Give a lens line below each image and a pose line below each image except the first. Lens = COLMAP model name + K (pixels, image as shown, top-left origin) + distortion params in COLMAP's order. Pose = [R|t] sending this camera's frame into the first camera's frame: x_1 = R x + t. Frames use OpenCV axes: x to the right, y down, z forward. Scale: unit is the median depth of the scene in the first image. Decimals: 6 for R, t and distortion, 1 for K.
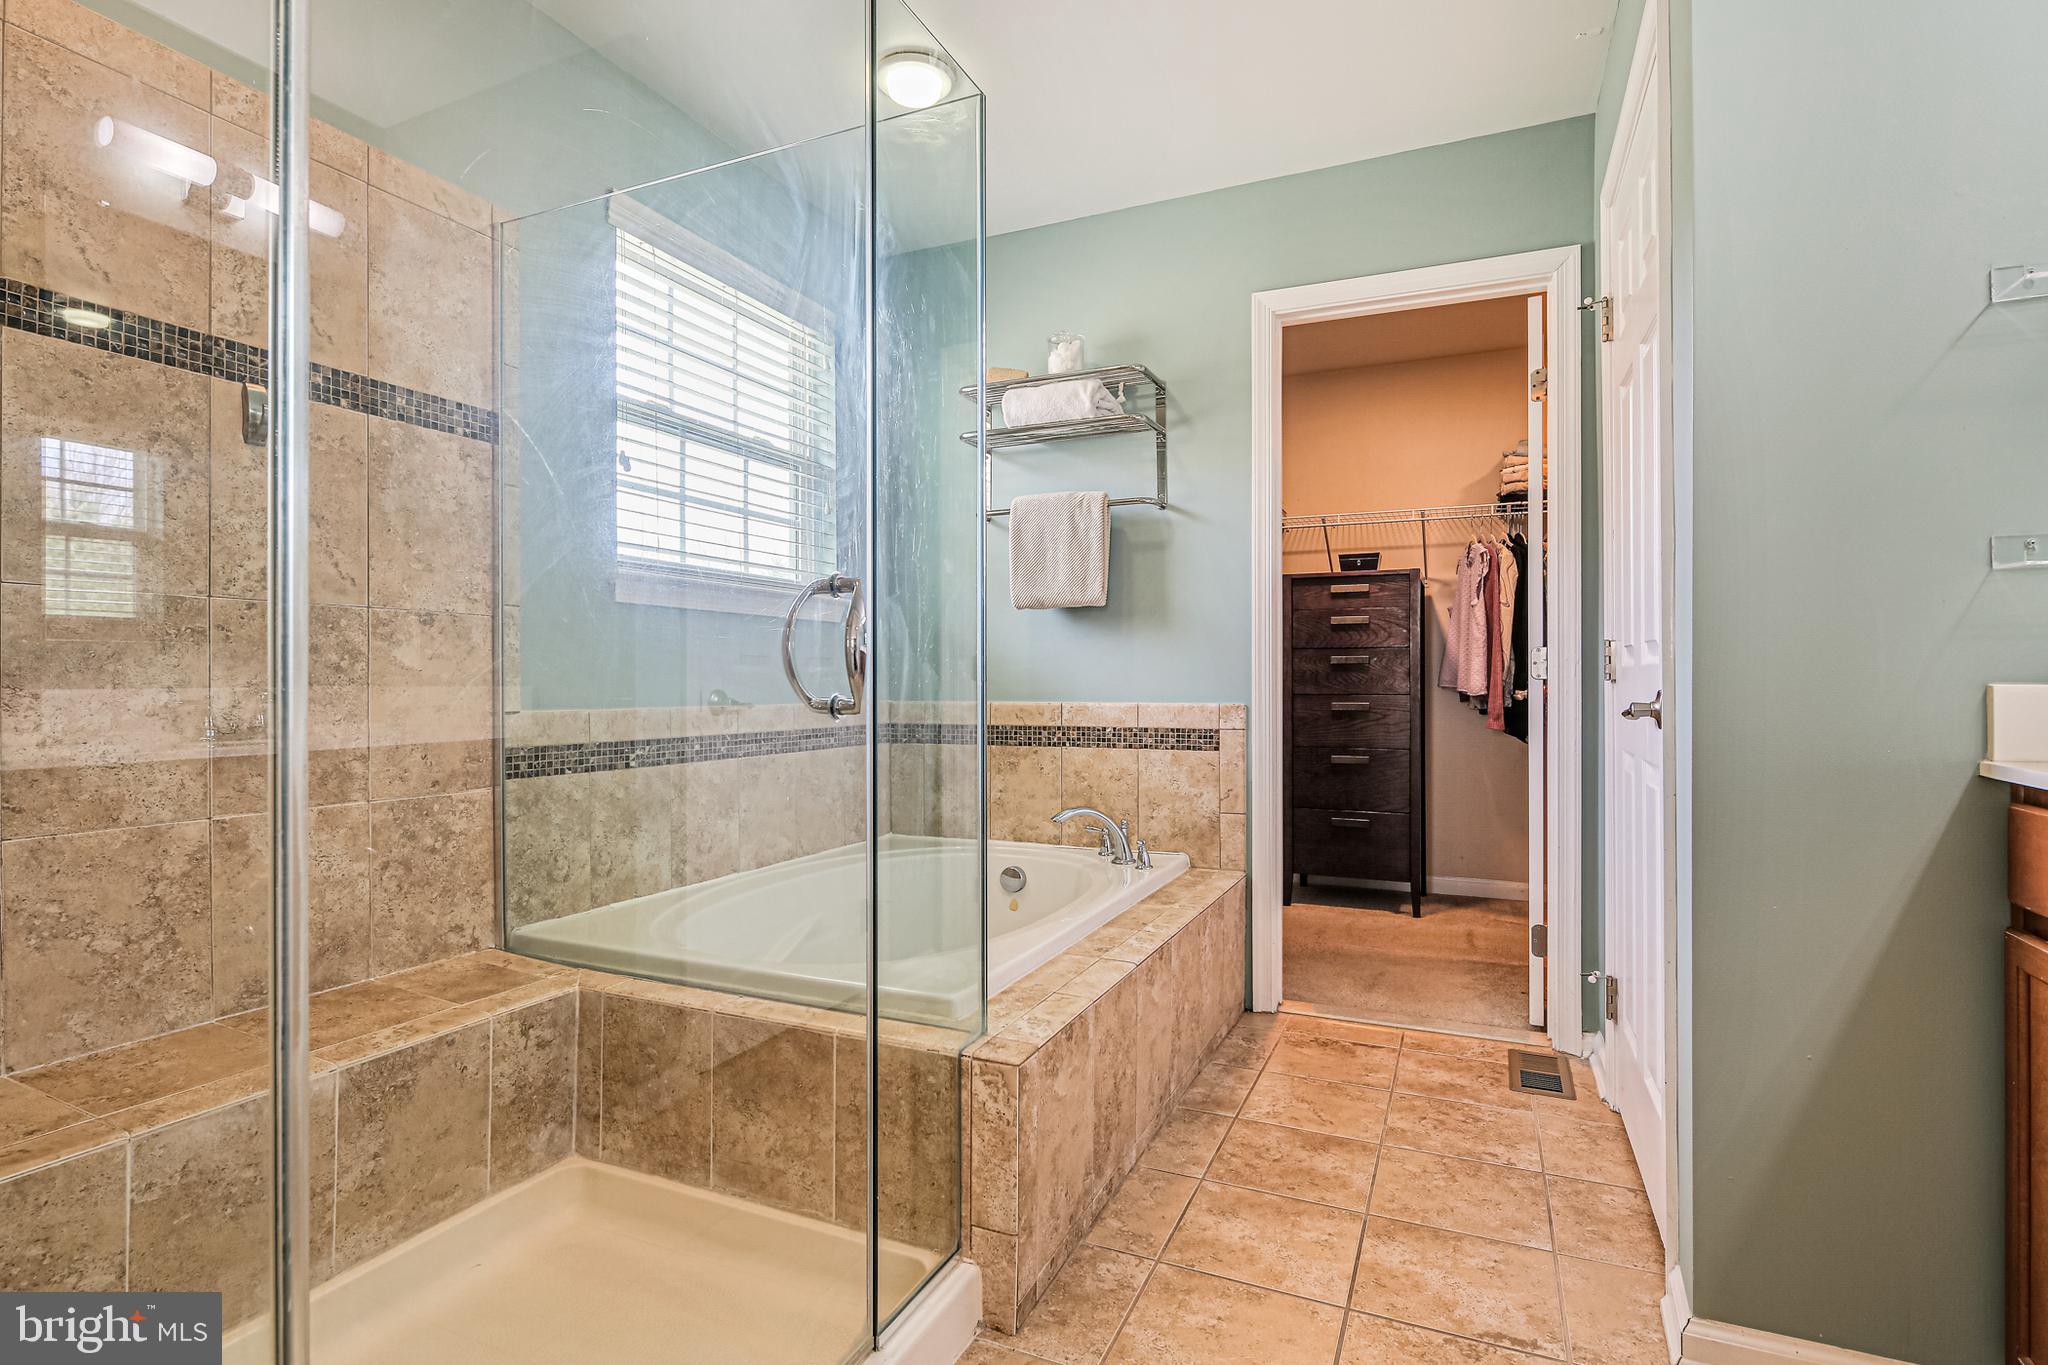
lens RADIAL K [[1011.9, 0, 1037.3], [0, 1011.9, 686.8], [0, 0, 1]] dist [0.001608, -0.001764]
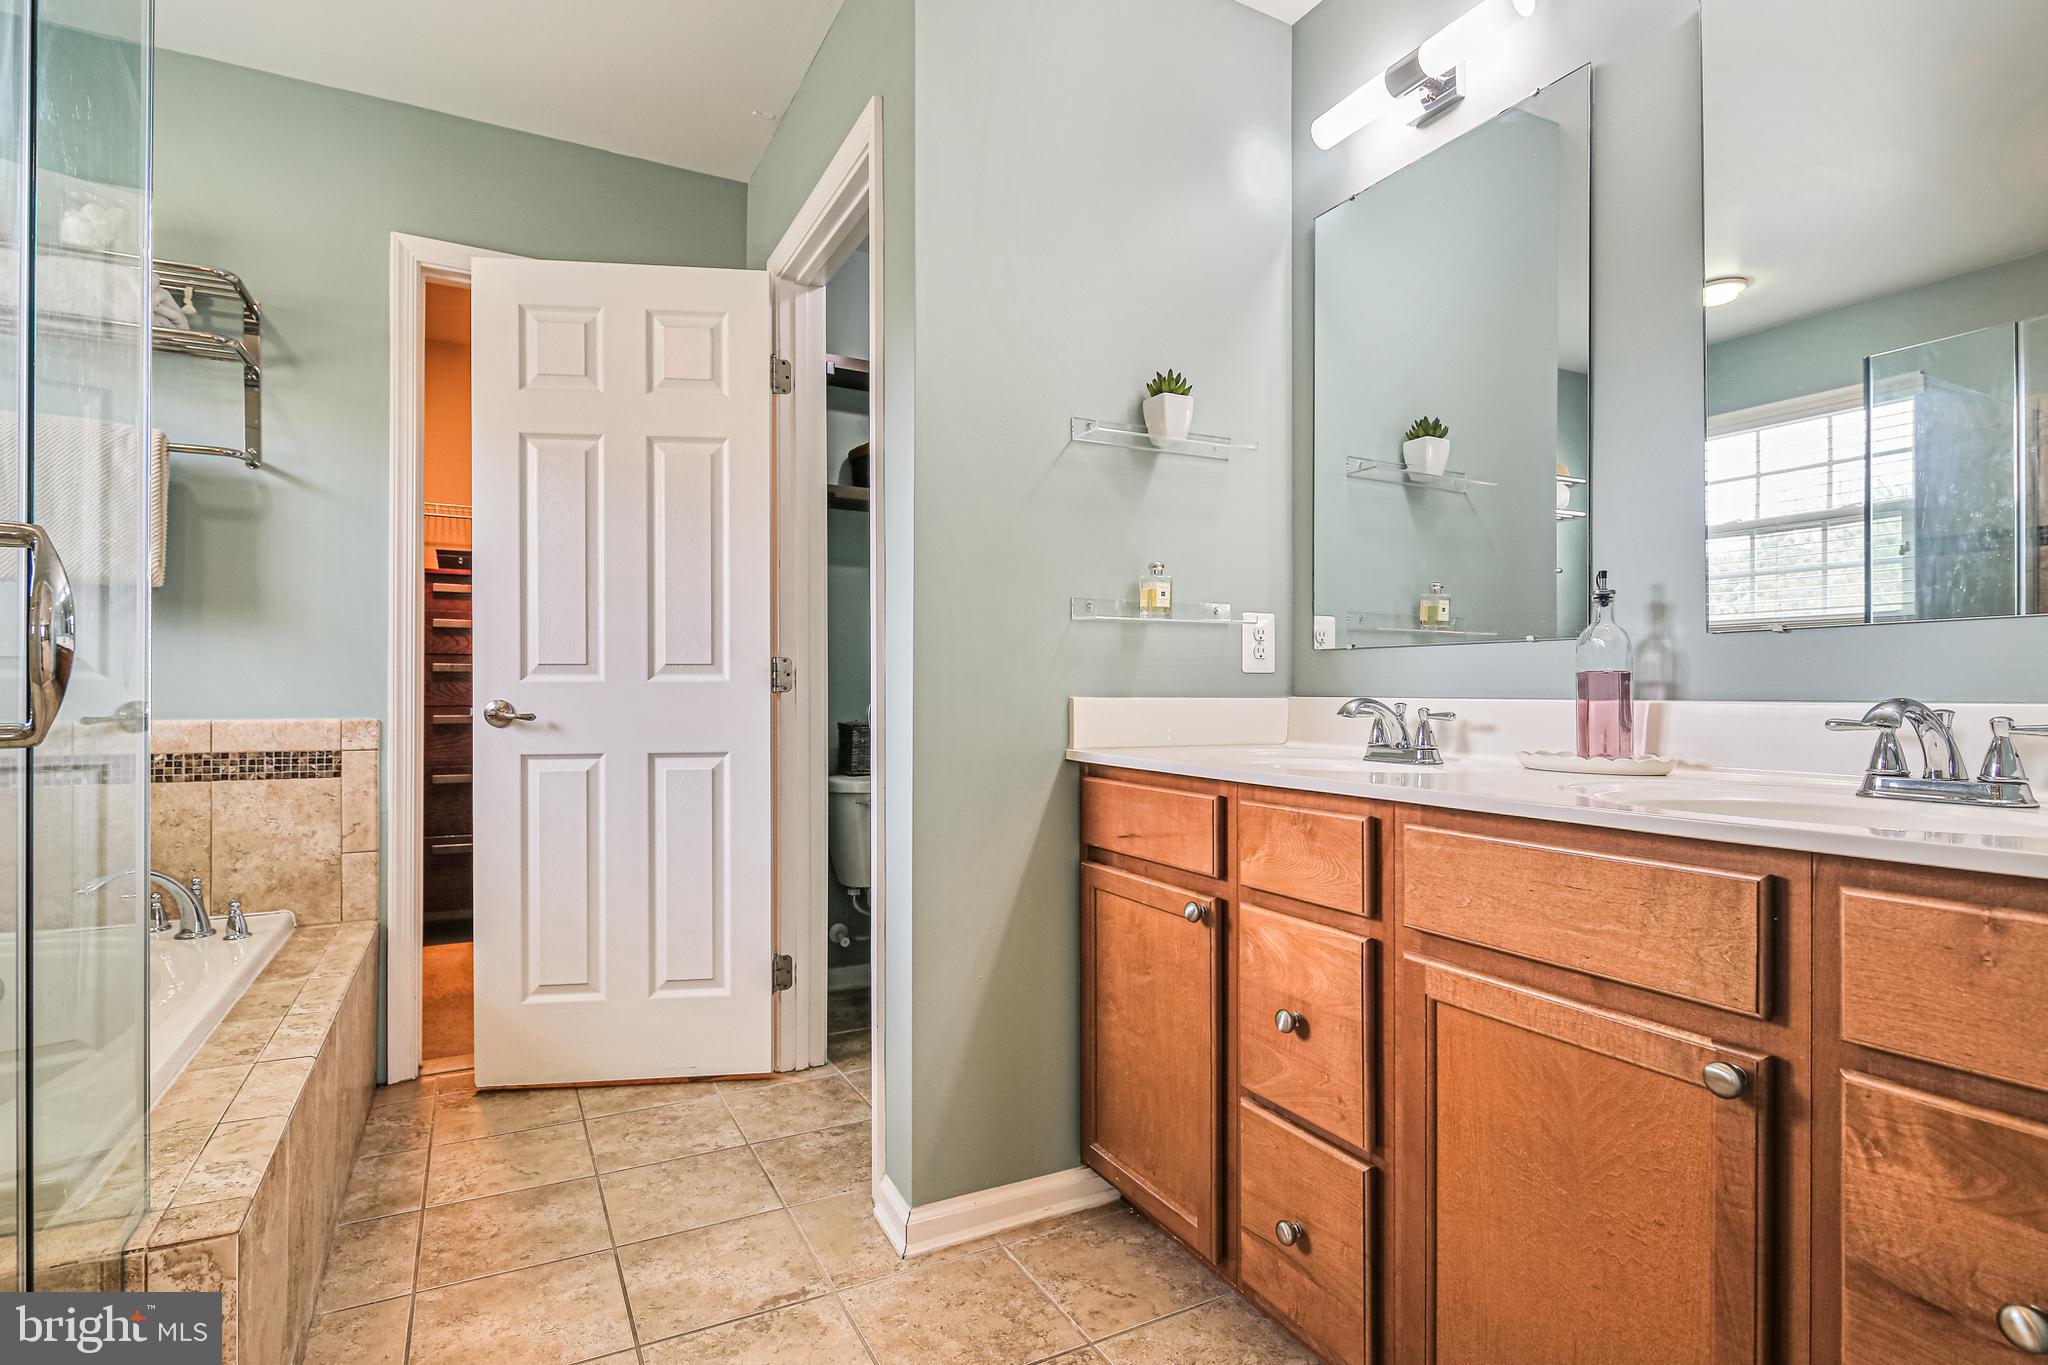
lens RADIAL K [[1011.9, 0, 1032.8], [0, 1011.9, 692.8], [0, 0, 1]] dist [0.001608, -0.001764]
pose [[0.617397, 0.002874, 0.786646, -0.139243], [-0.000195, 0.999994, -0.003499, -0.001941], [-0.786651, 0.002007, 0.617394, 0.069832]]
